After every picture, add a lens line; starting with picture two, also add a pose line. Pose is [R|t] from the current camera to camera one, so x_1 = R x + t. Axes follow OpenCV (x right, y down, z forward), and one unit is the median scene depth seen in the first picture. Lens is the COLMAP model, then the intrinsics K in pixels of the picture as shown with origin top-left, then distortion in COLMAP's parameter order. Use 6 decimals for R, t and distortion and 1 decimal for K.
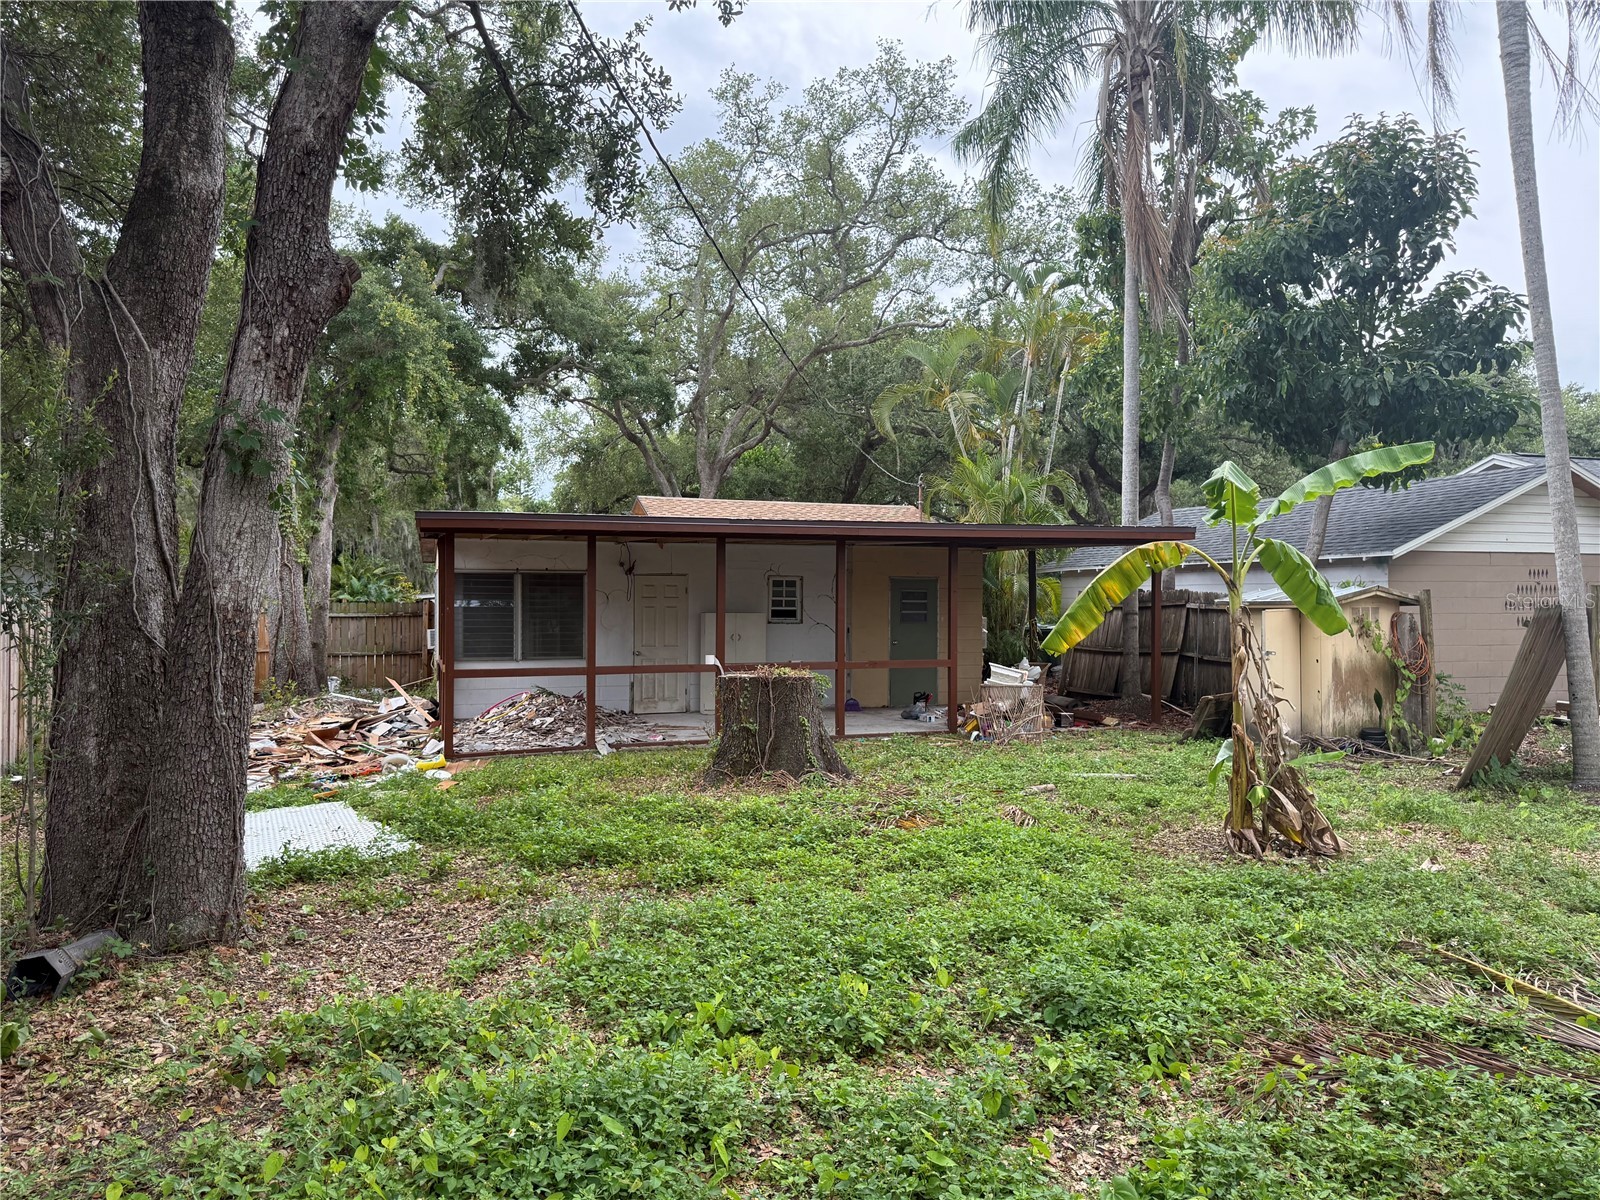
lens RADIAL K [[1131.3, 0, 800.0], [0, 1131.3, 600.0], [0, 0, 1]] dist [0.186859, -0.358925]
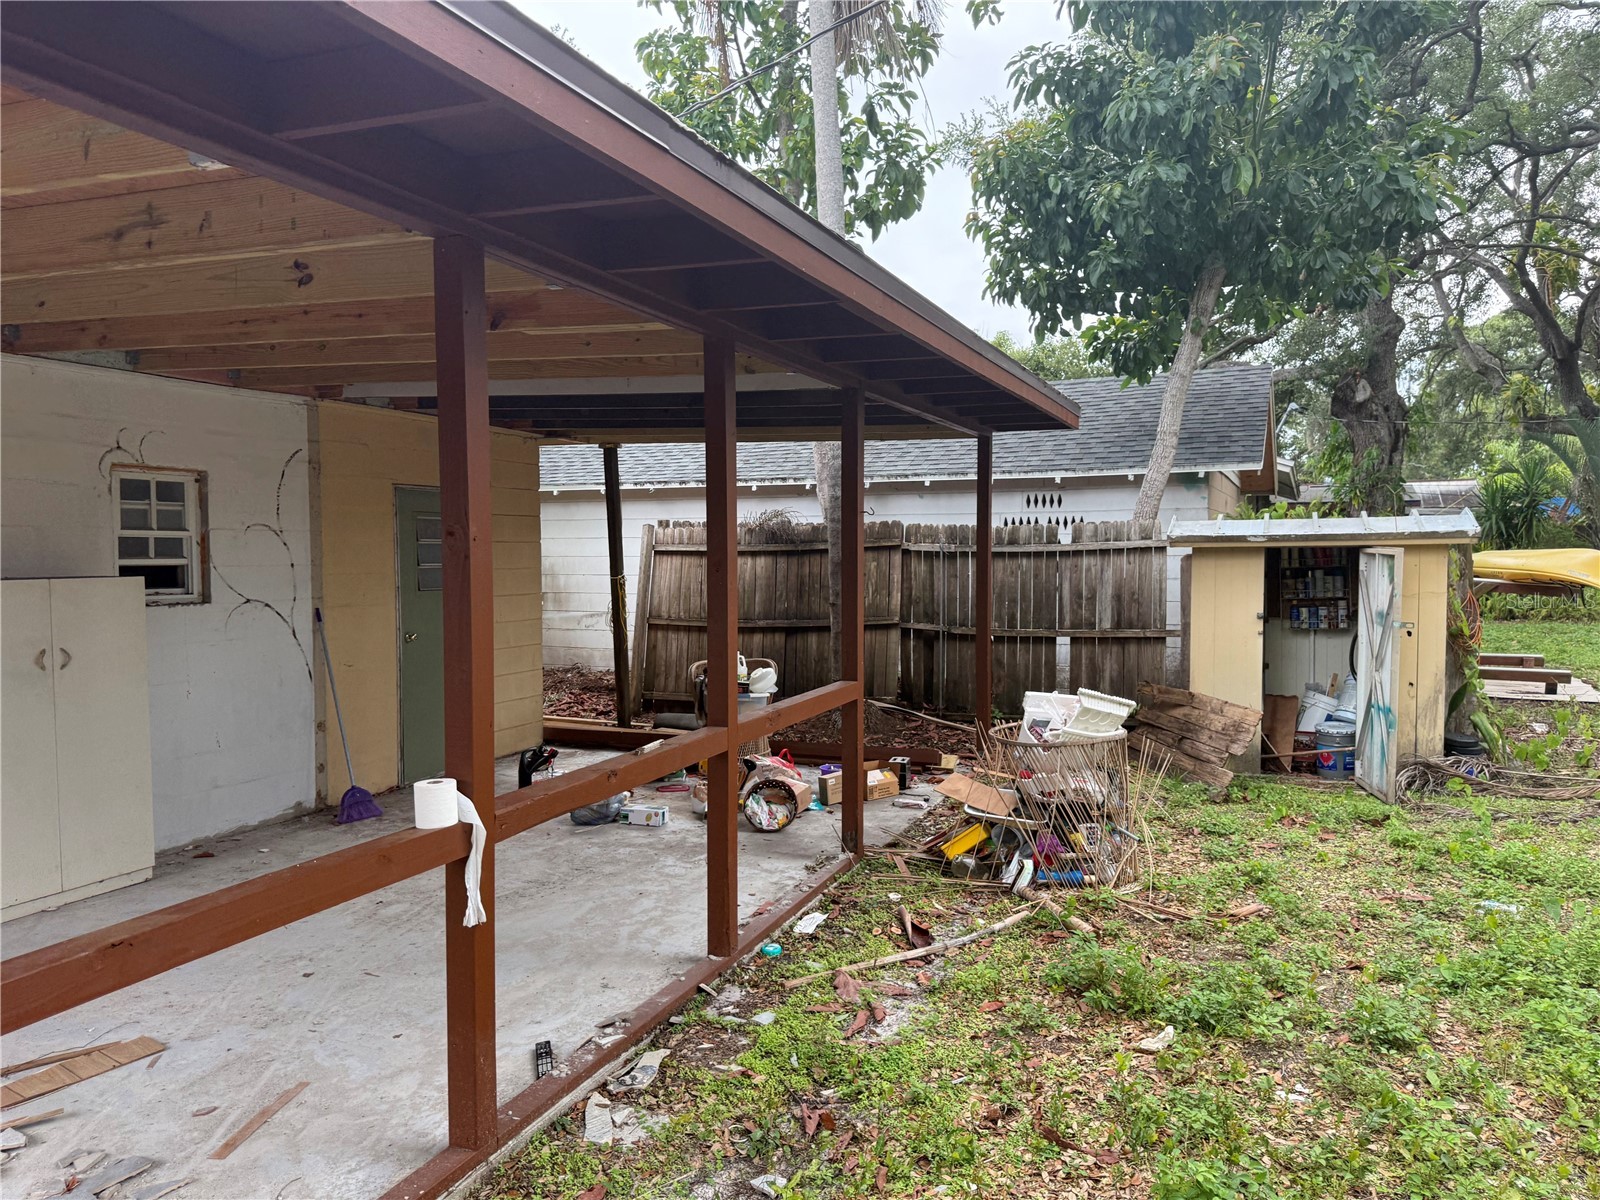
lens RADIAL K [[1128.7, 0, 794.5], [0, 1128.7, 606.7], [0, 0, 1]] dist [0.121408, -0.193469]
pose [[0.657885, -0.045903, 0.751718, -0.150001], [0.007656, 0.998497, 0.054272, 0.003388], [-0.753079, -0.029950, 0.657248, 0.618137]]
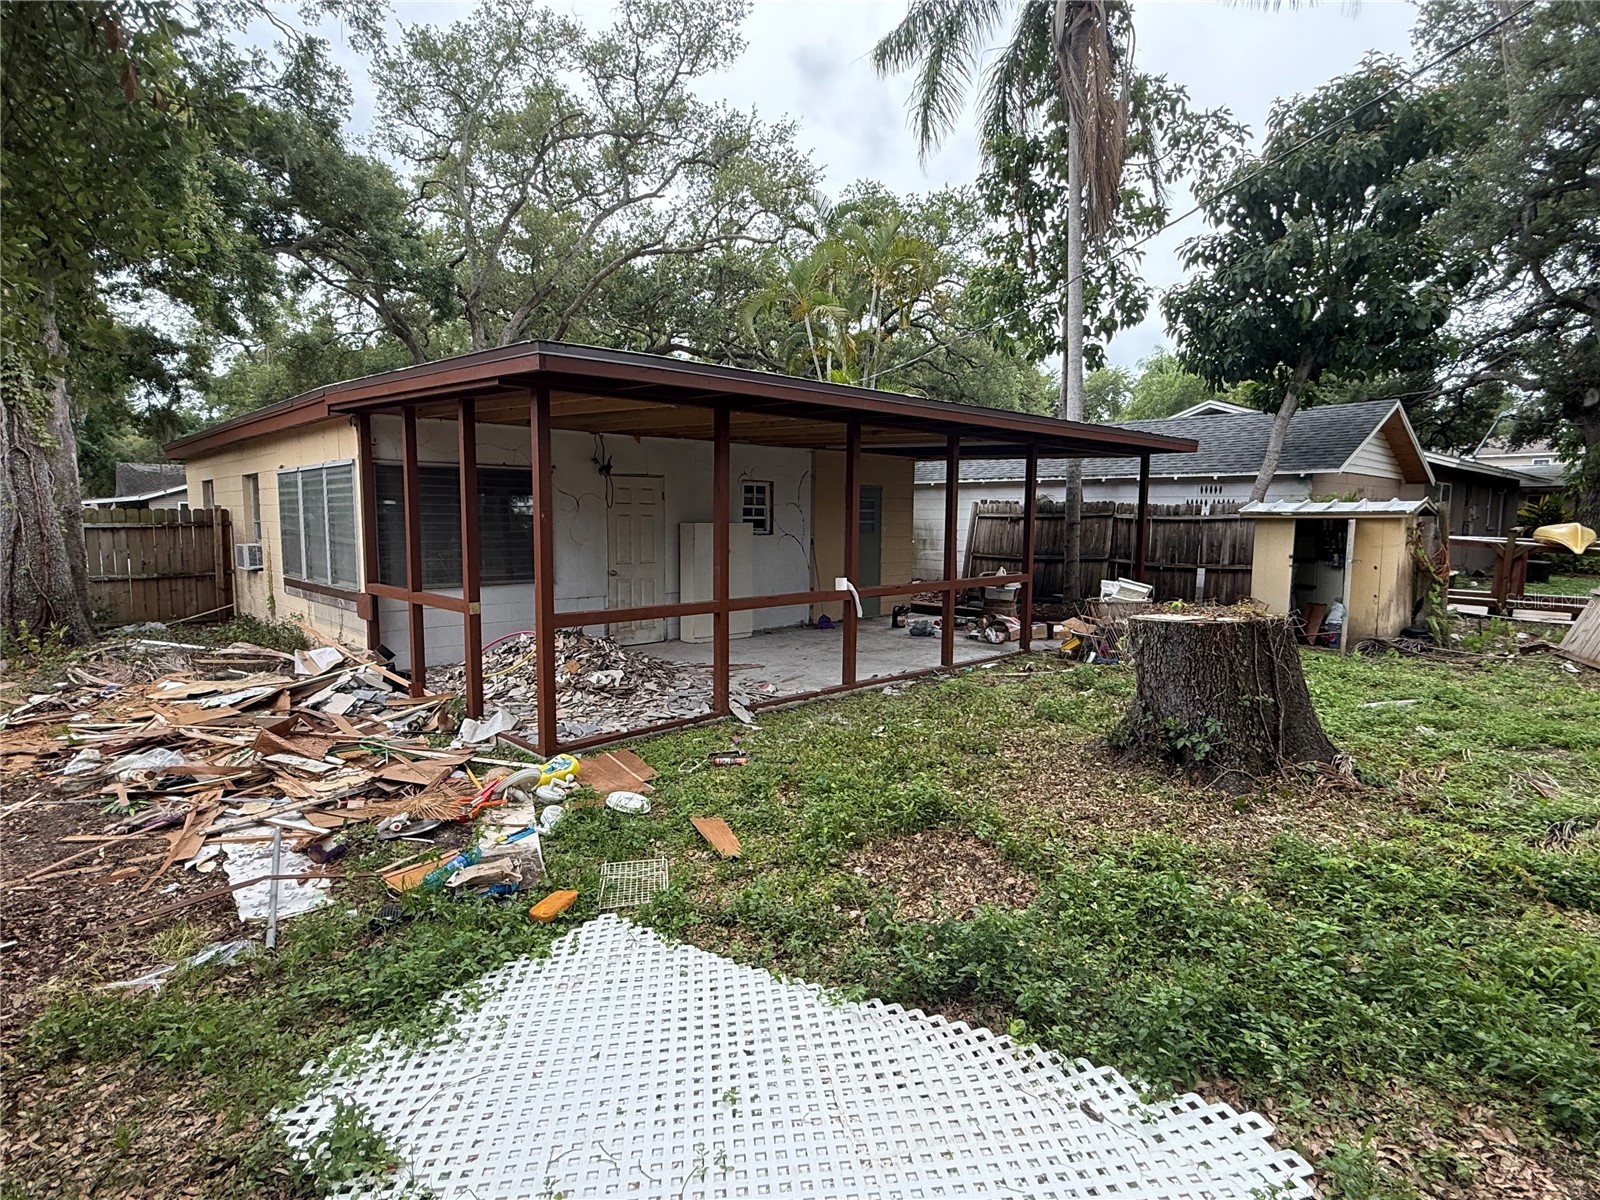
lens RADIAL K [[847.2, 0, 797.5], [0, 847.2, 603.7], [0, 0, 1]] dist [0.002653, 0.000518]
pose [[0.904539, -0.039893, 0.424521, -0.267499], [-0.004863, 0.994584, 0.103825, 0.005277], [-0.426363, -0.095978, 0.899446, 0.380010]]
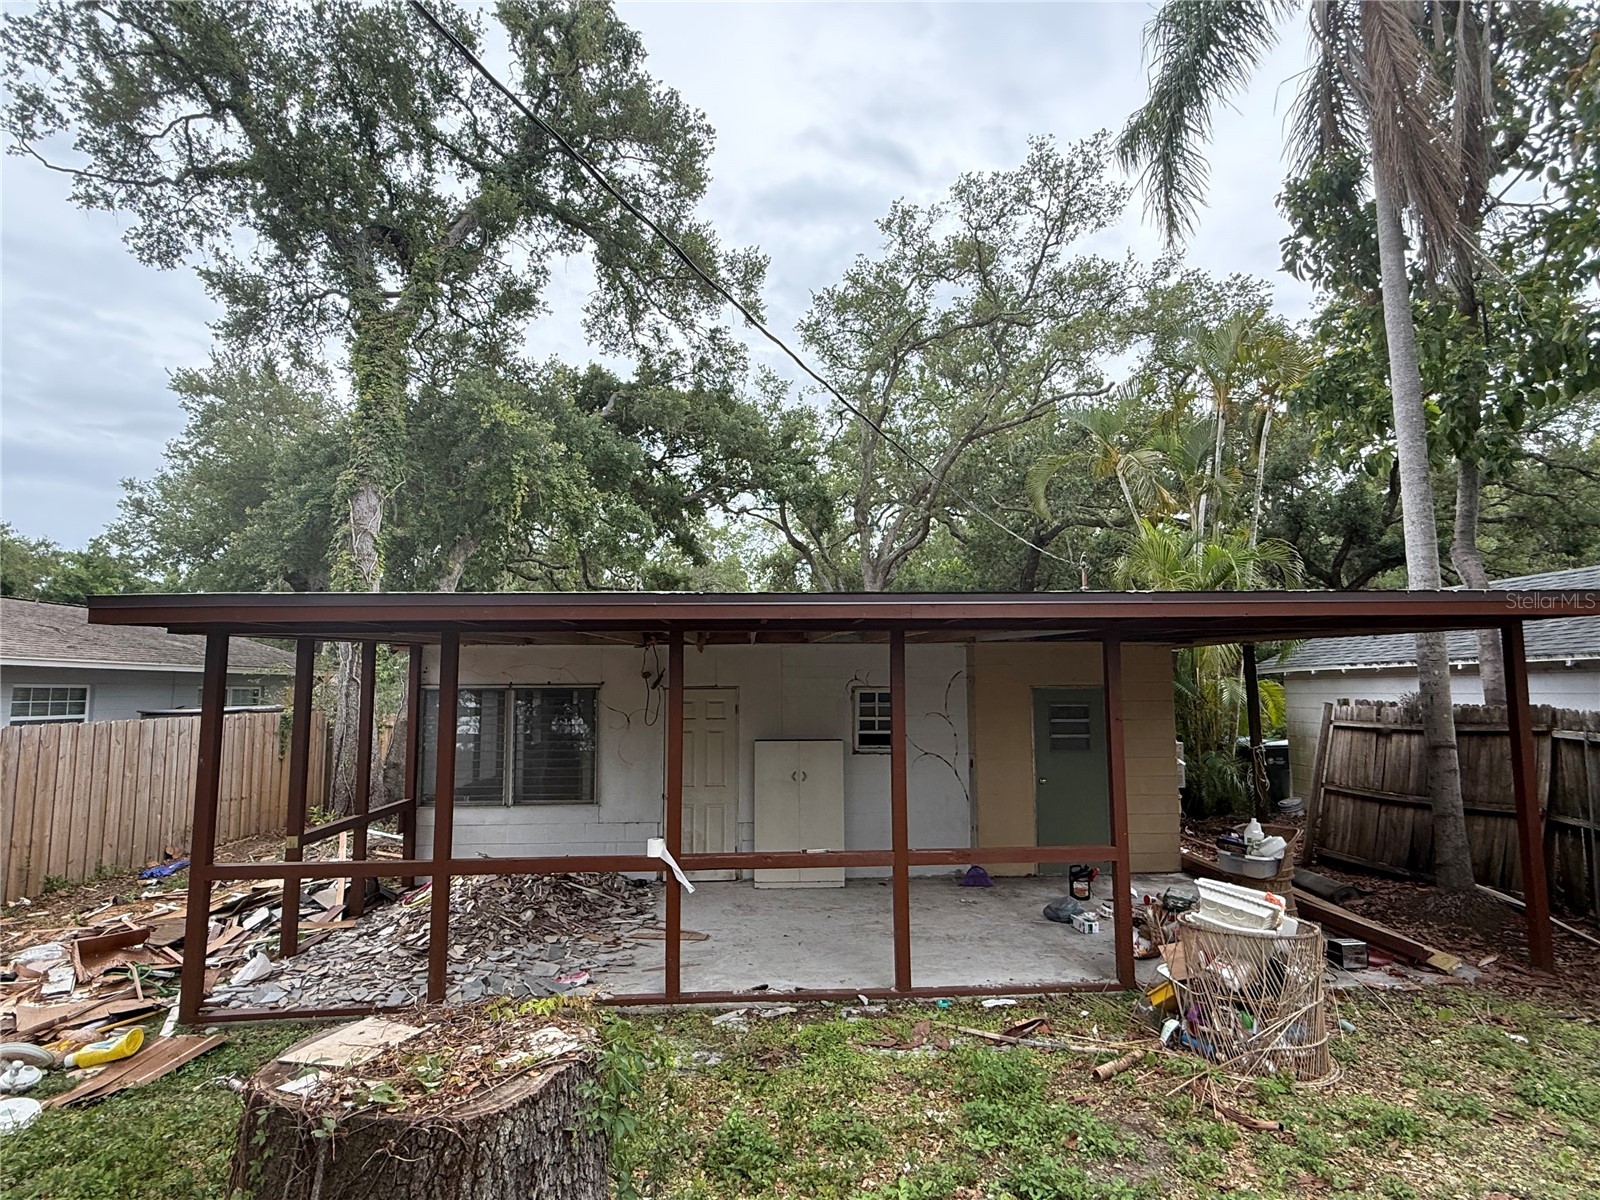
lens RADIAL K [[847.2, 0, 797.5], [0, 847.2, 603.7], [0, 0, 1]] dist [0.002653, 0.000518]
pose [[0.966202, -0.034978, -0.255404, 0.076652], [0.008151, 0.994402, -0.105349, -0.017409], [0.257659, 0.099706, 0.961078, 0.461887]]
